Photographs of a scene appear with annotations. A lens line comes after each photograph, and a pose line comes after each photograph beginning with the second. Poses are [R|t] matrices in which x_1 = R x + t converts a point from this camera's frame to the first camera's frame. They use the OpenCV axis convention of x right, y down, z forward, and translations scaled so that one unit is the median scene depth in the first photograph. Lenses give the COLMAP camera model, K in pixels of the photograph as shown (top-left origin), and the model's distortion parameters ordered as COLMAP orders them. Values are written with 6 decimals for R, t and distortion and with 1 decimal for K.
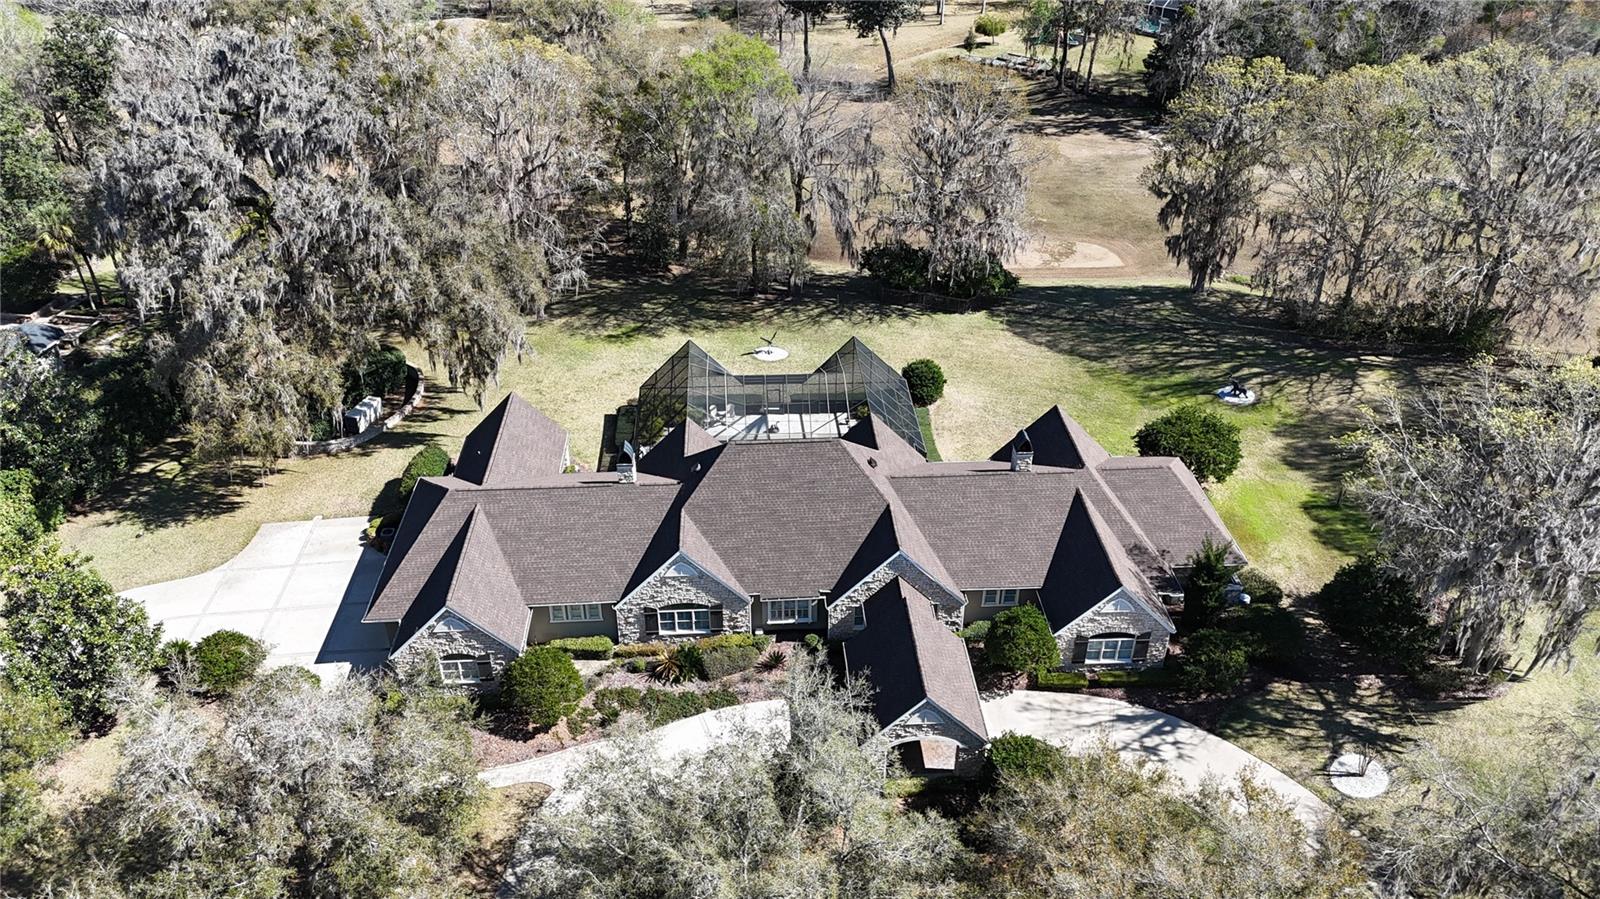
lens RADIAL K [[1162.9, 0, 803.6], [0, 1162.9, 440.0], [0, 0, 1]] dist [0.069280, -0.061540]
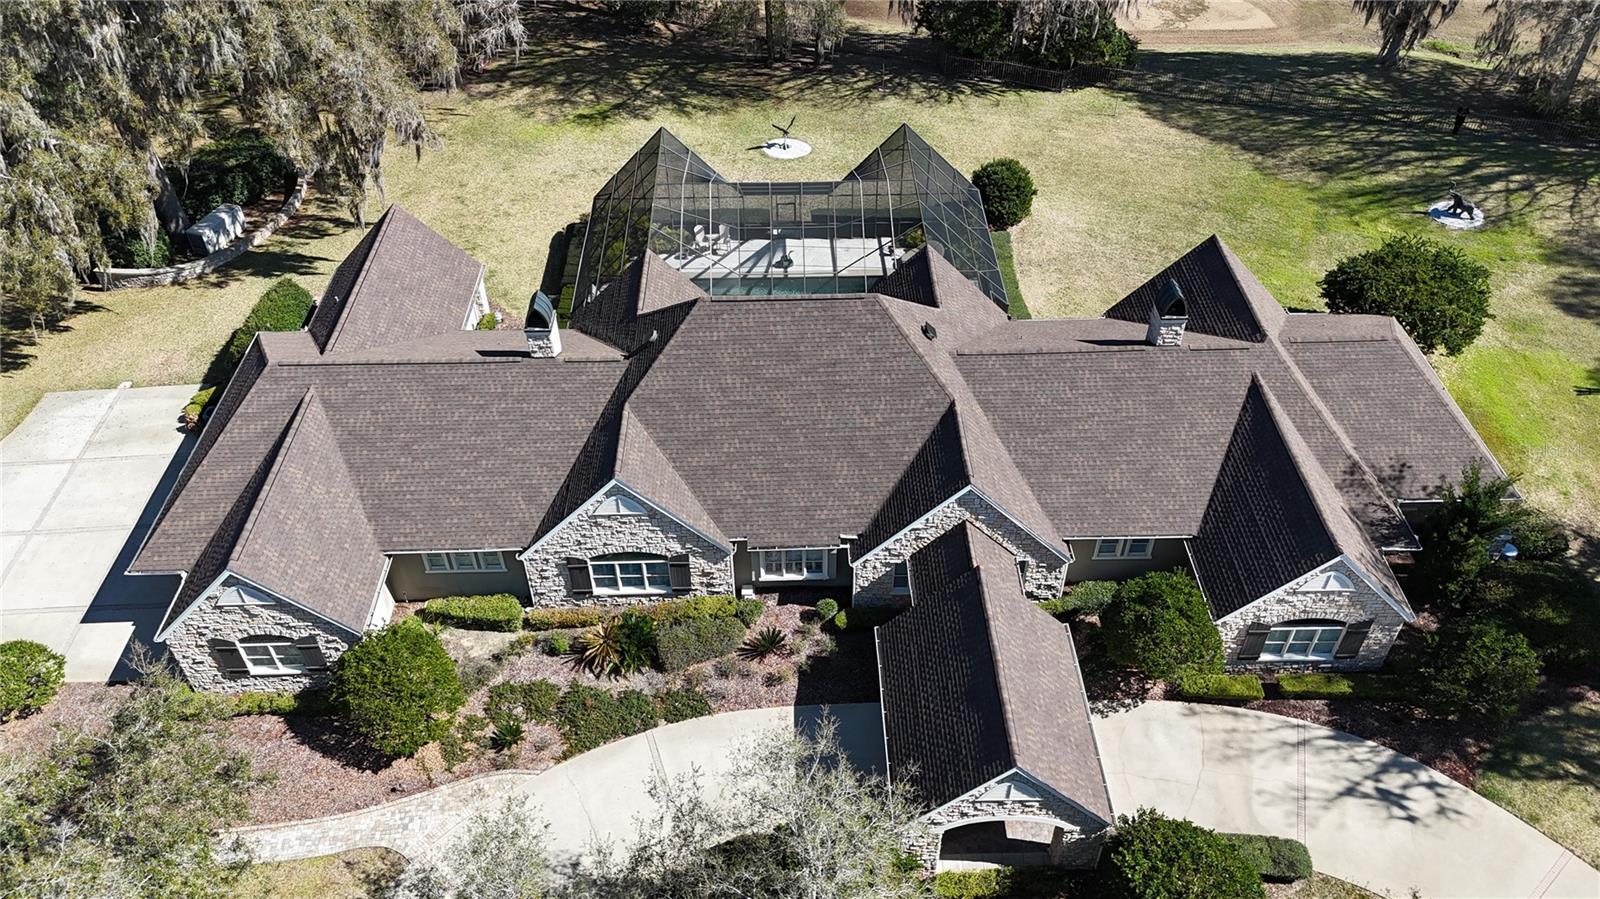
lens RADIAL K [[1162.9, 0, 806.9], [0, 1162.9, 441.2], [0, 0, 1]] dist [0.069280, -0.061540]
pose [[0.999301, 0.017589, -0.032976, 0.014349], [-0.011572, 0.984593, 0.174477, -0.030361], [0.035537, -0.173973, 0.984109, 0.354656]]
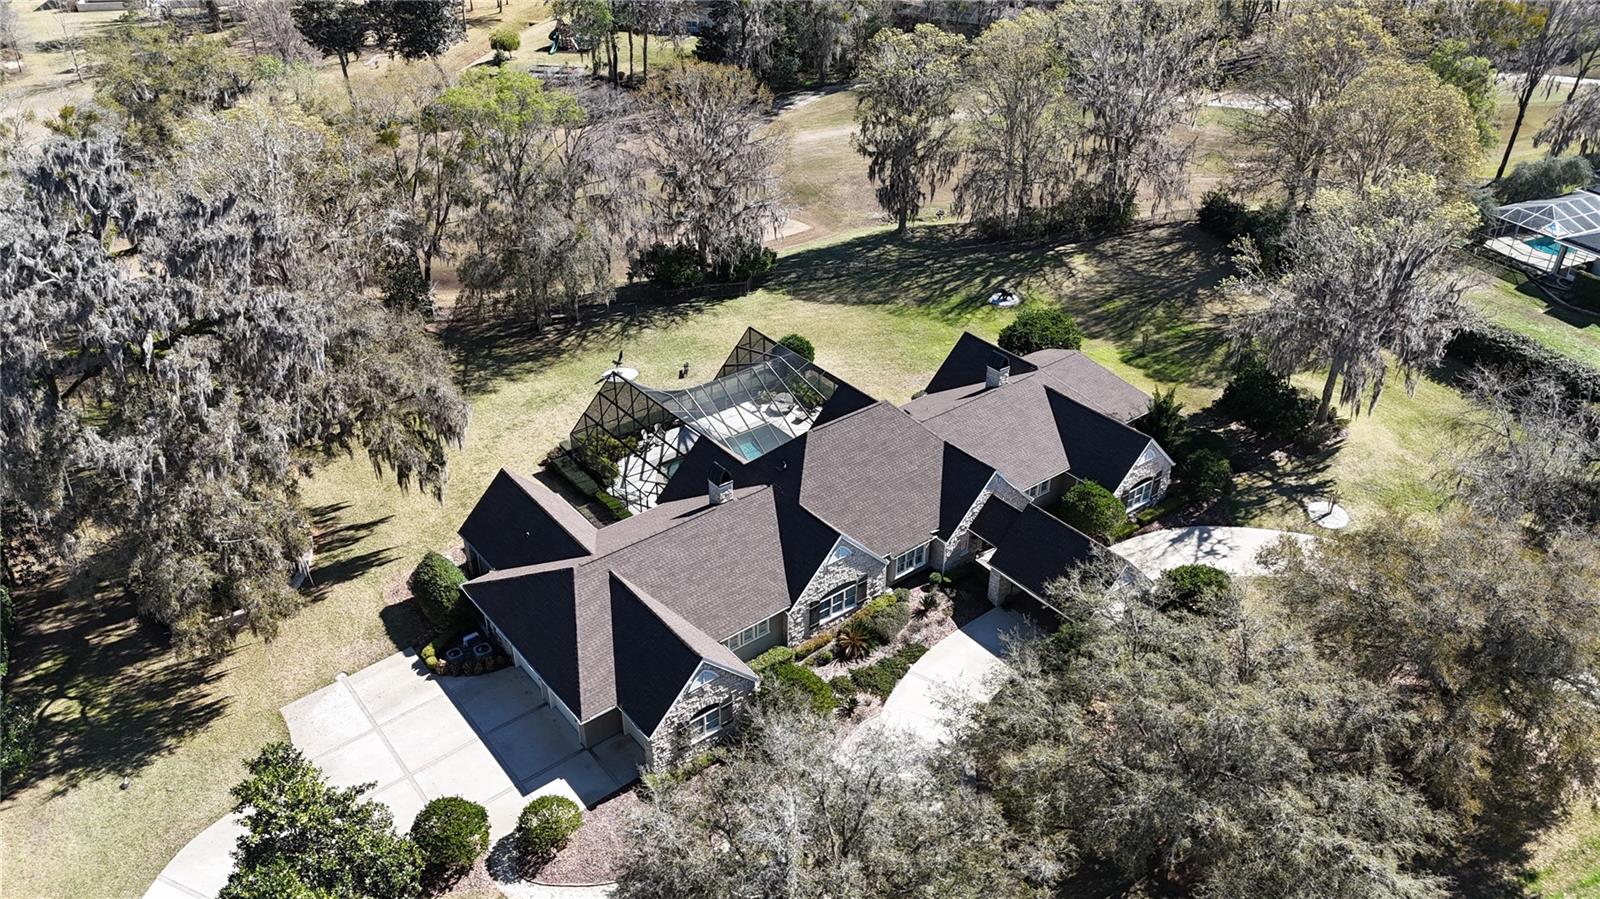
lens RADIAL K [[1162.9, 0, 790.7], [0, 1162.9, 444.4], [0, 0, 1]] dist [0.069280, -0.061540]
pose [[0.822845, -0.296772, 0.484616, -0.561121], [0.300359, 0.951072, 0.072434, -0.063567], [-0.482401, 0.085957, 0.871723, 0.093828]]
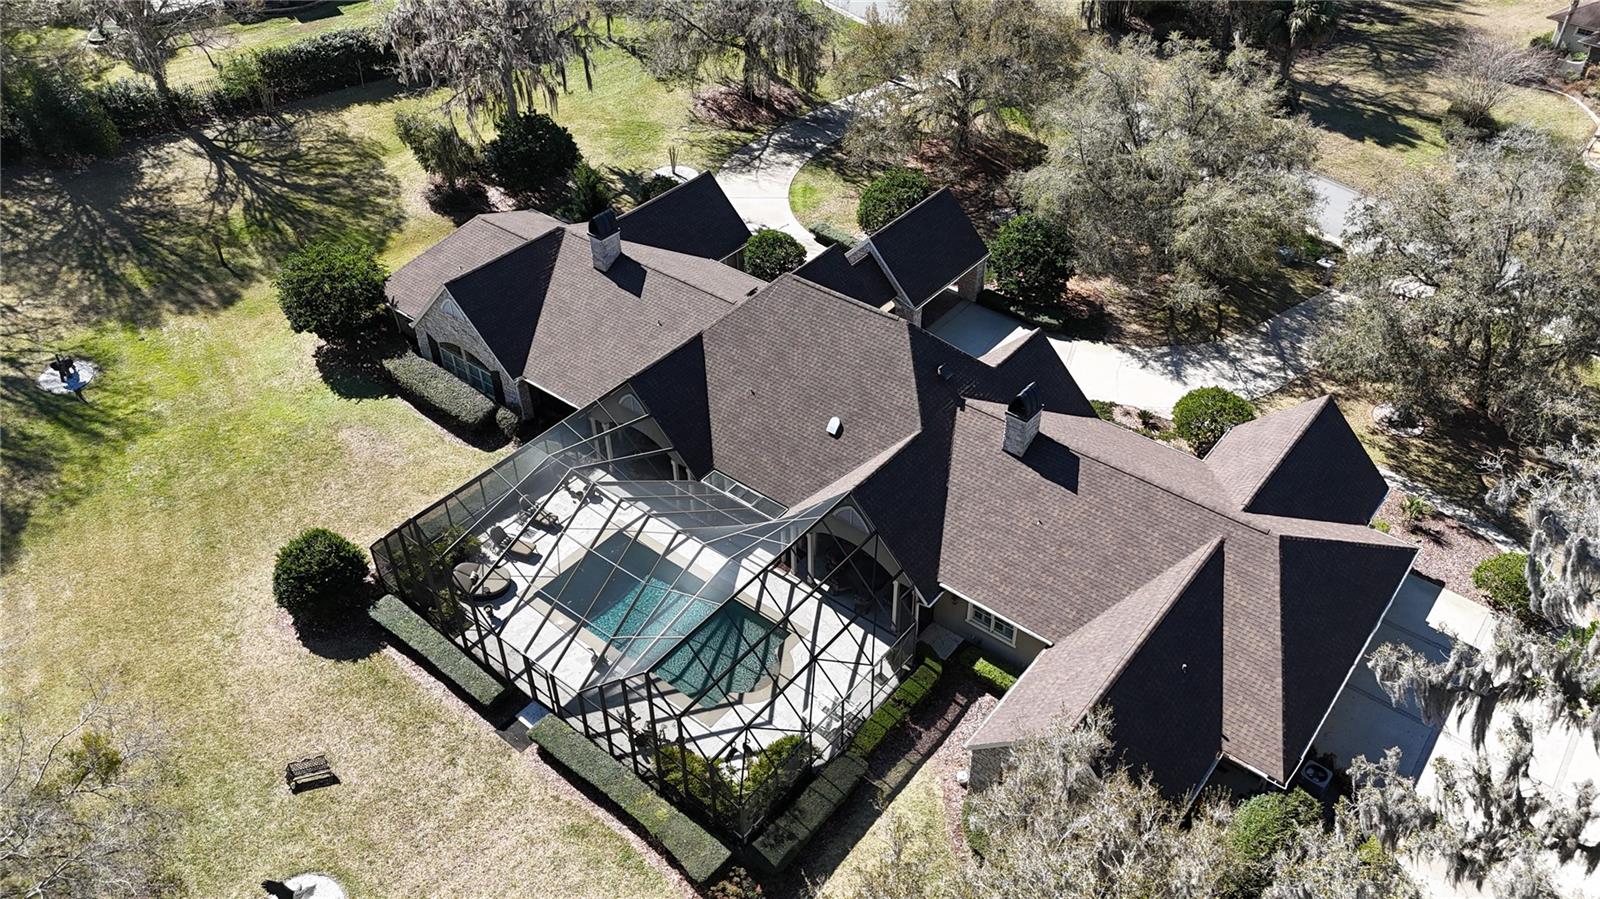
lens RADIAL K [[1162.9, 0, 808.7], [0, 1162.9, 449.8], [0, 0, 1]] dist [0.069280, -0.061540]
pose [[-0.740016, -0.421428, 0.524190, -0.408024], [0.366526, 0.400791, 0.839657, -0.556623], [-0.563946, 0.813489, -0.142128, 1.141763]]
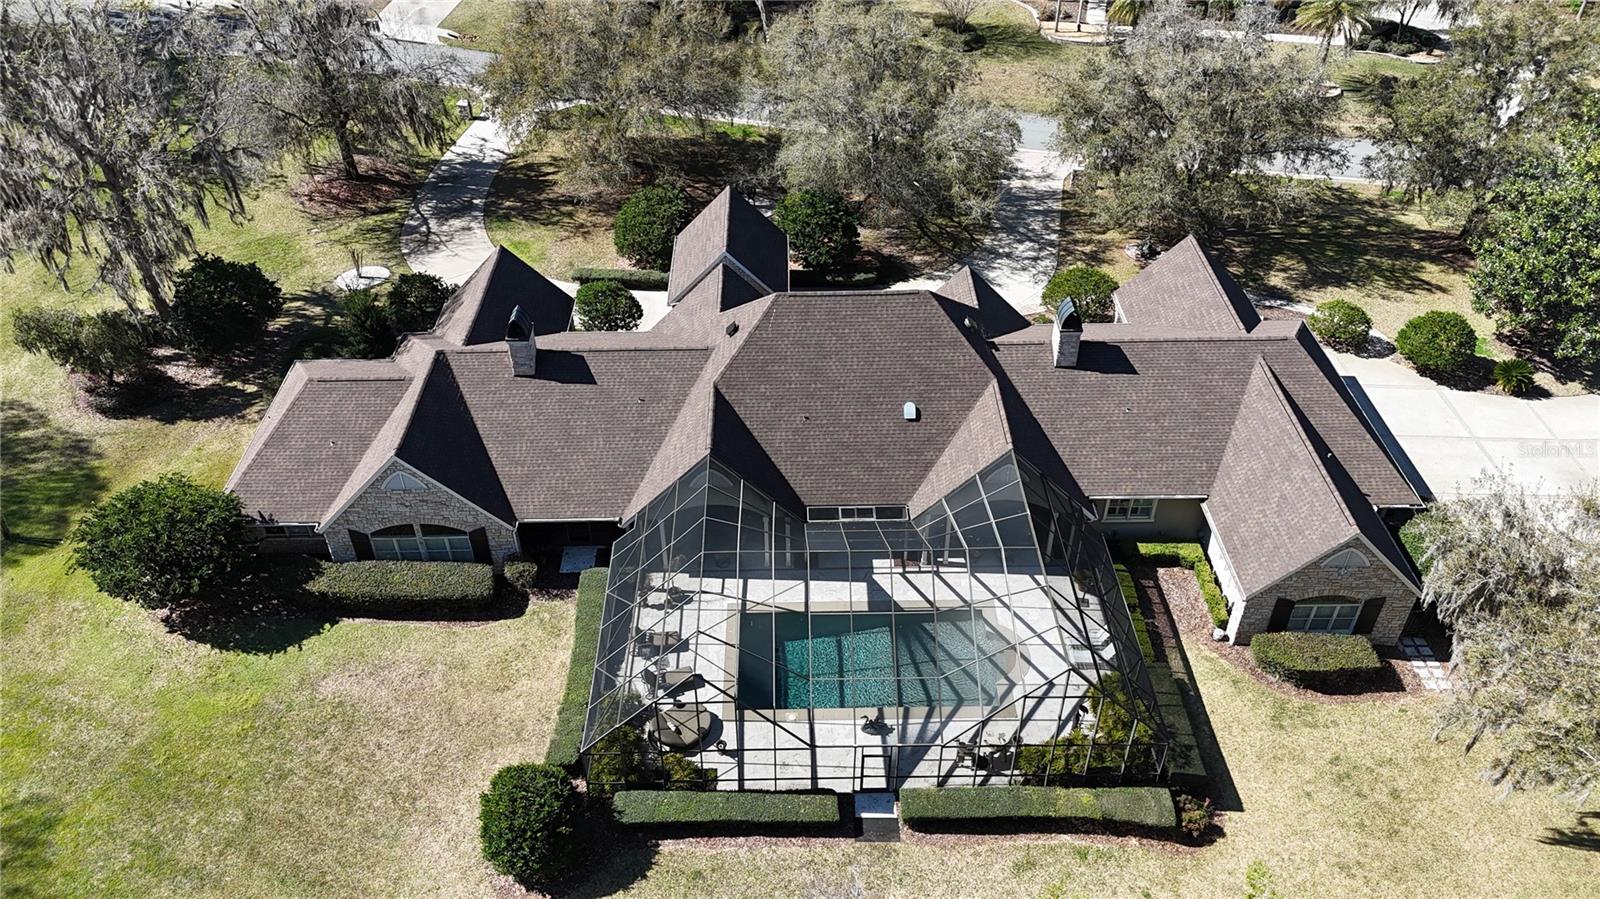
lens RADIAL K [[1162.9, 0, 801.7], [0, 1162.9, 444.7], [0, 0, 1]] dist [0.069280, -0.061540]
pose [[-0.998731, -0.028544, 0.041487, -0.019662], [0.030059, 0.323067, 0.945899, -0.631855], [-0.040403, 0.945946, -0.321799, 1.268669]]
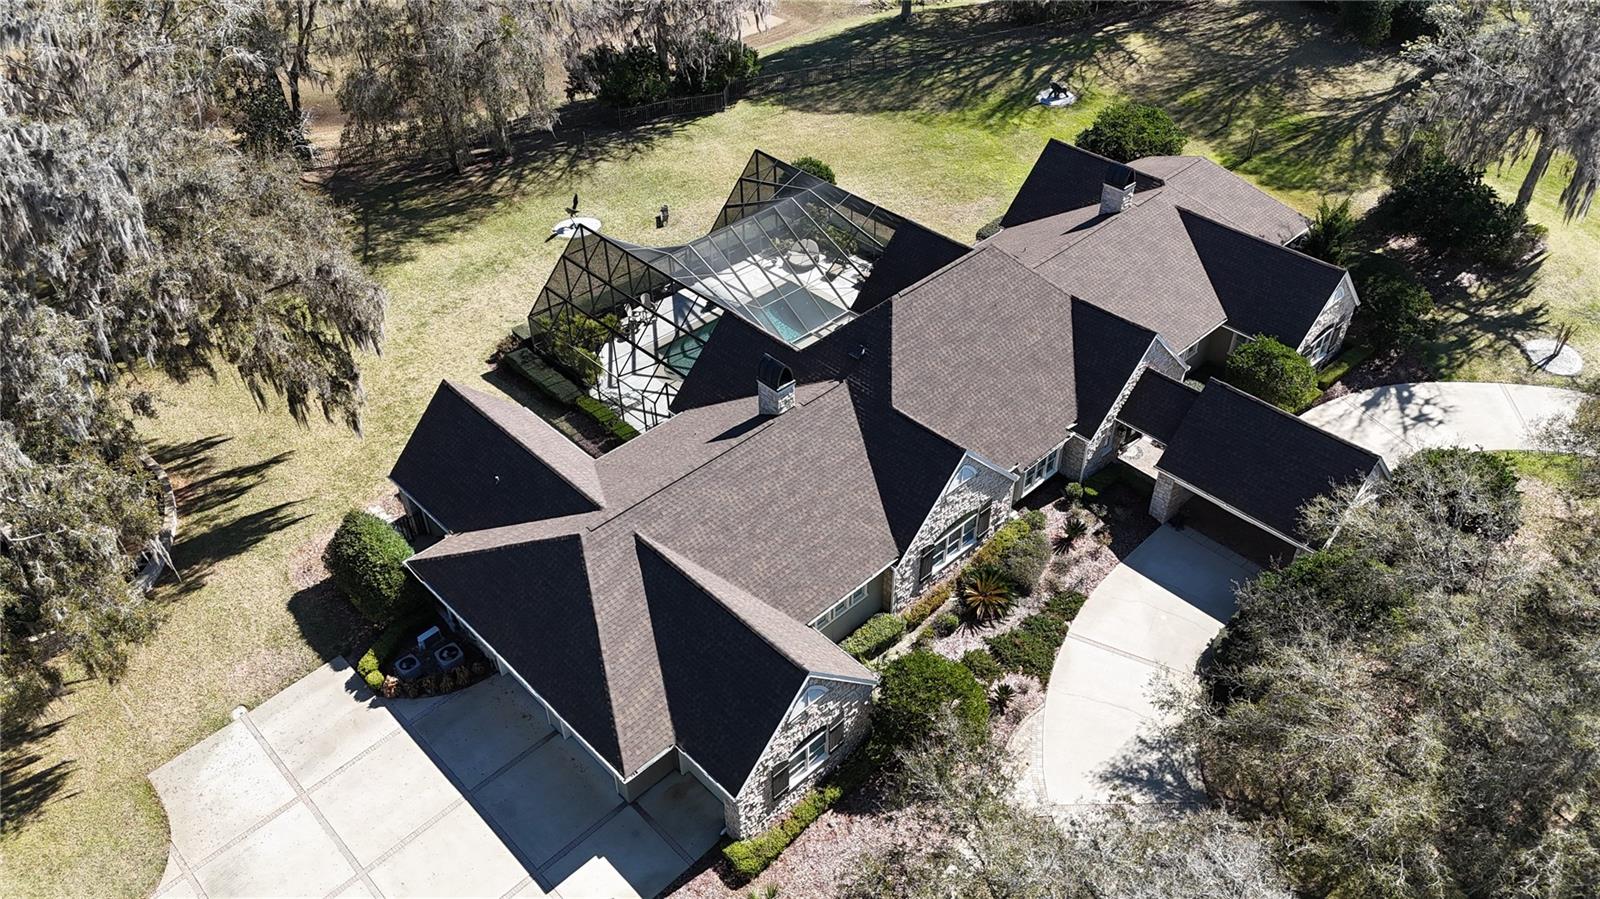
lens RADIAL K [[1162.9, 0, 790.1], [0, 1162.9, 448.0], [0, 0, 1]] dist [0.069280, -0.061540]
pose [[0.762701, -0.422927, 0.489306, -0.480396], [0.355205, 0.906163, 0.229560, -0.095779], [-0.540478, -0.001282, 0.841357, 0.413004]]
